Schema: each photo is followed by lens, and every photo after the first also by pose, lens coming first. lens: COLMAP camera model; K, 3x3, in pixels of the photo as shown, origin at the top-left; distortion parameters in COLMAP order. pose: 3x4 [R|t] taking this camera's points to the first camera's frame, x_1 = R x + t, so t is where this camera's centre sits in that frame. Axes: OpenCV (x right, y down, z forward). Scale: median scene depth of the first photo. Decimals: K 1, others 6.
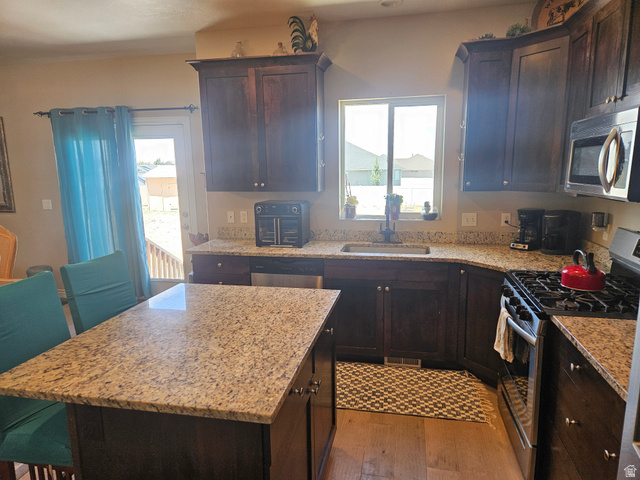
lens RADIAL K [[423.4, 0, 320.0], [0, 423.4, 240.0], [0, 0, 1]] dist [0.054880, -0.000672]
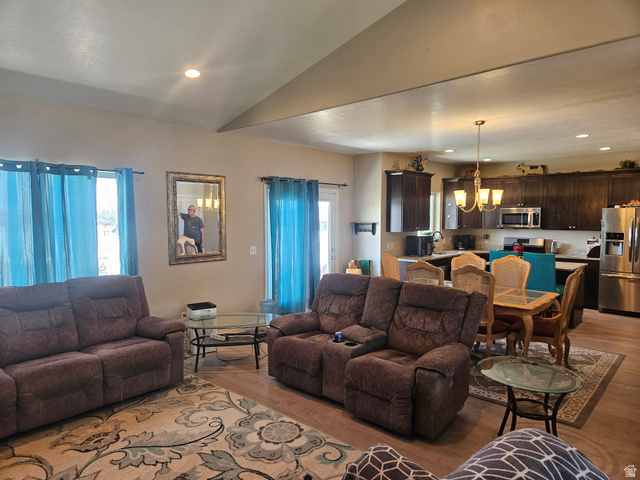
lens RADIAL K [[423.4, 0, 320.0], [0, 423.4, 240.0], [0, 0, 1]] dist [0.054880, -0.000672]
pose [[0.502067, -0.034421, 0.864144, -1.985607], [0.143919, 0.988600, -0.044238, -0.041527], [-0.852770, 0.146577, 0.501297, 0.315164]]
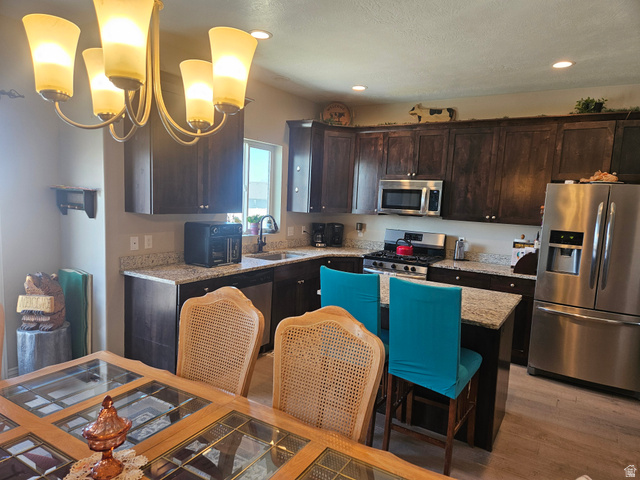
lens RADIAL K [[423.4, 0, 320.0], [0, 423.4, 240.0], [0, 0, 1]] dist [0.054880, -0.000672]
pose [[0.337291, -0.065467, 0.939121, -0.899997], [0.113047, 0.993177, 0.028634, -0.043359], [-0.934588, 0.096507, 0.342390, 0.352095]]
